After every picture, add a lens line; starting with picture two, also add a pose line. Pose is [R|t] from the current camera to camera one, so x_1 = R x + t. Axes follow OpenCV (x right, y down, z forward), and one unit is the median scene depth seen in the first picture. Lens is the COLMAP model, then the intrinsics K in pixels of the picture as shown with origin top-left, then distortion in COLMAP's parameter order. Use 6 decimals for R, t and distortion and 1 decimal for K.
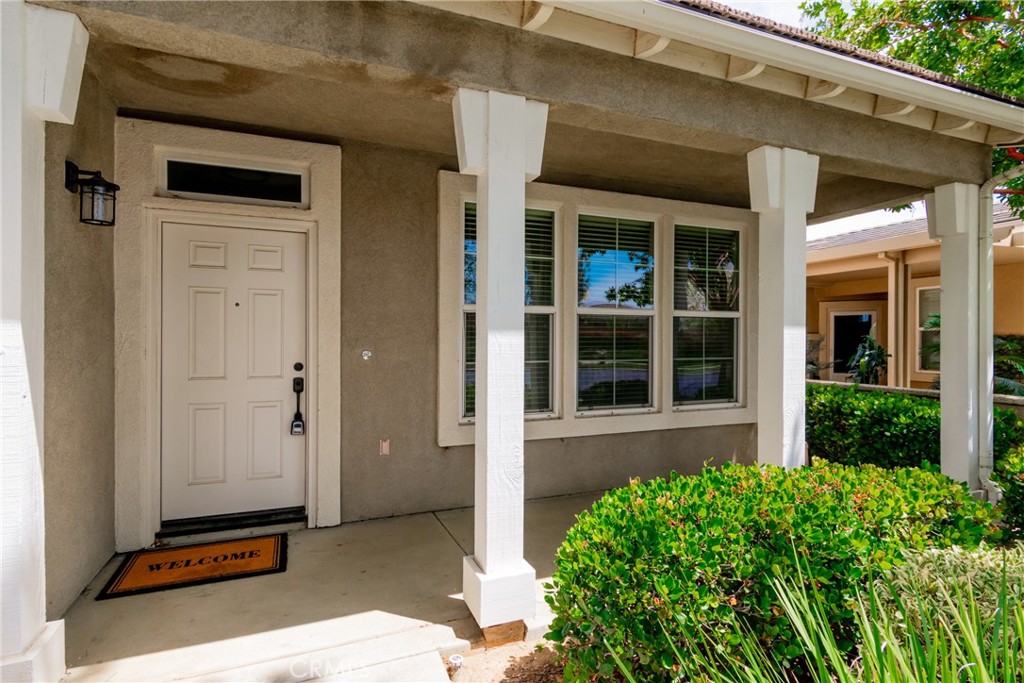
lens RADIAL K [[529.4, 0, 516.3], [0, 529.4, 341.5], [0, 0, 1]] dist [0.005455, -0.003607]
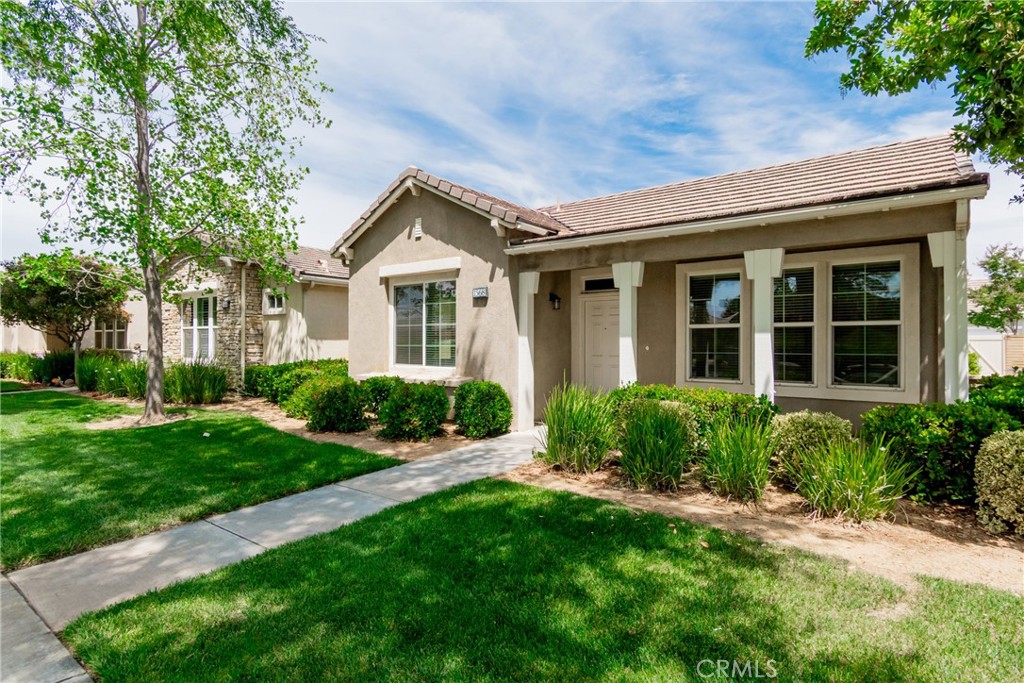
lens RADIAL K [[544.2, 0, 512.9], [0, 544.2, 341.3], [0, 0, 1]] dist [0.002576, -0.000124]
pose [[0.496711, -0.003093, -0.867911, 1.845884], [-0.002557, 0.999984, -0.005027, 0.012716], [0.867912, 0.004716, 0.496695, -0.886110]]
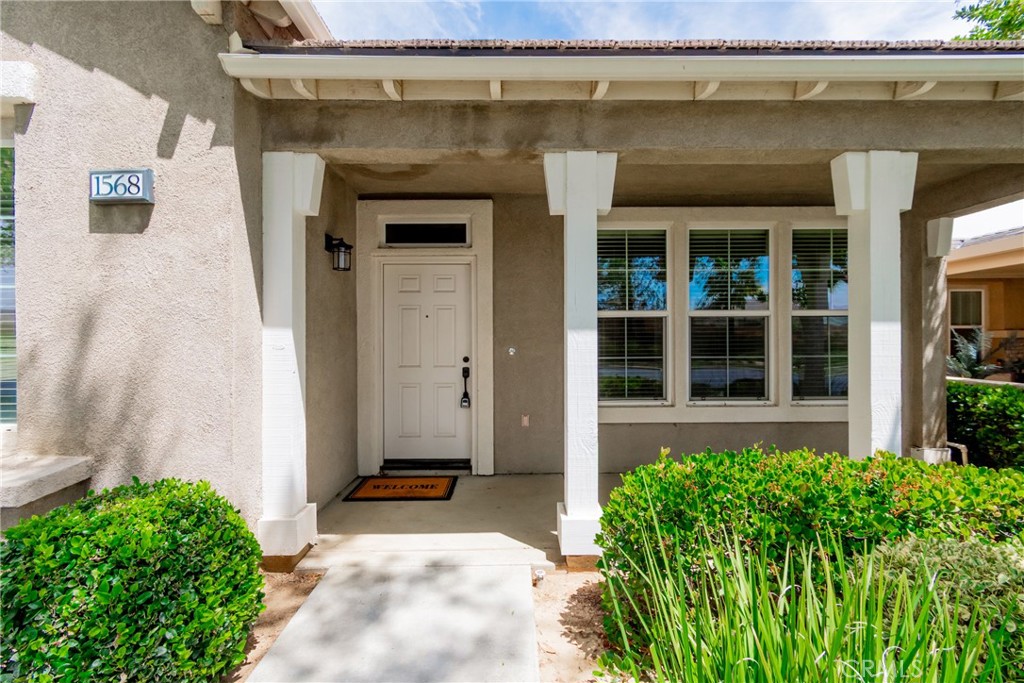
lens RADIAL K [[450.3, 0, 513.4], [0, 450.3, 340.0], [0, 0, 1]] dist [0.001314, -0.000588]
pose [[0.926305, -0.007251, -0.376704, 0.183348], [0.005521, 0.999969, -0.005673, 0.004042], [0.376733, 0.003175, 0.926316, -0.071502]]
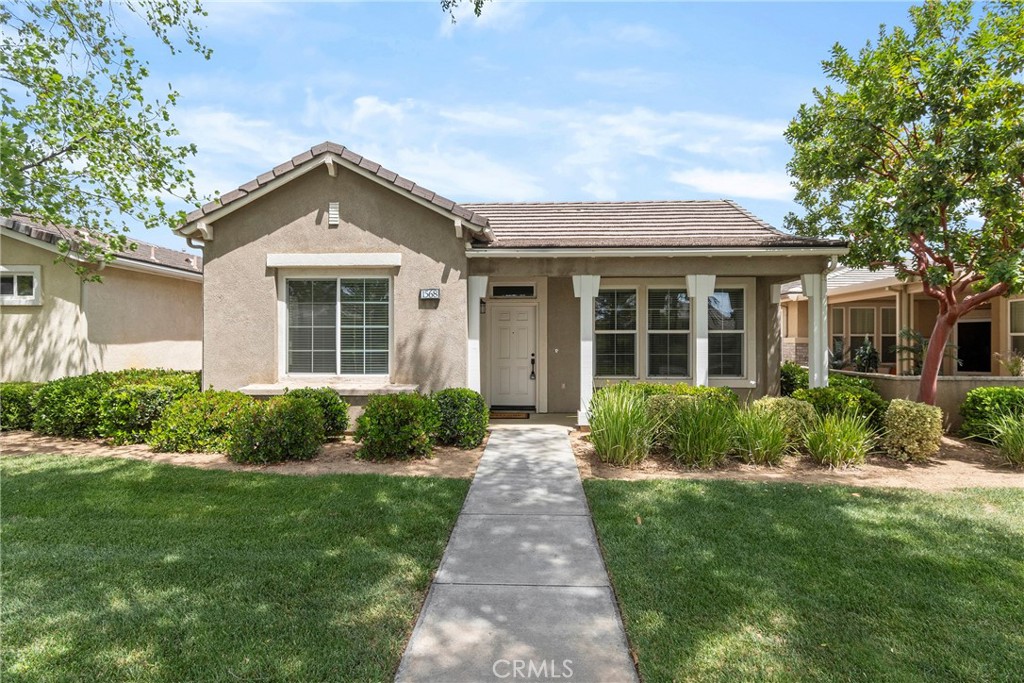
lens RADIAL K [[529.4, 0, 513.7], [0, 529.4, 340.3], [0, 0, 1]] dist [0.005455, -0.003607]
pose [[0.906629, -0.005913, -0.421887, 0.771922], [0.001376, 0.999938, -0.011058, 0.002605], [0.421926, 0.009445, 0.906581, -1.799752]]
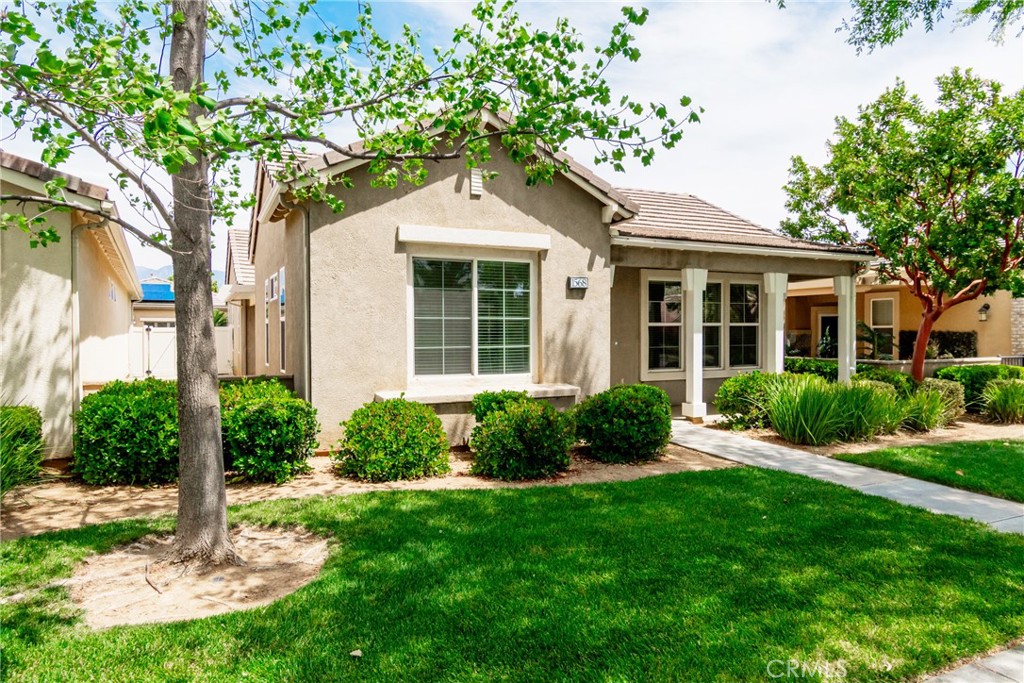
lens RADIAL K [[646.9, 0, 509.6], [0, 646.9, 340.1], [0, 0, 1]] dist [-0.009595, -0.000905]
pose [[0.998768, -0.007965, 0.048970, -1.130906], [0.007633, 0.999947, 0.006957, -0.020591], [-0.049023, -0.006574, 0.998776, -2.467077]]
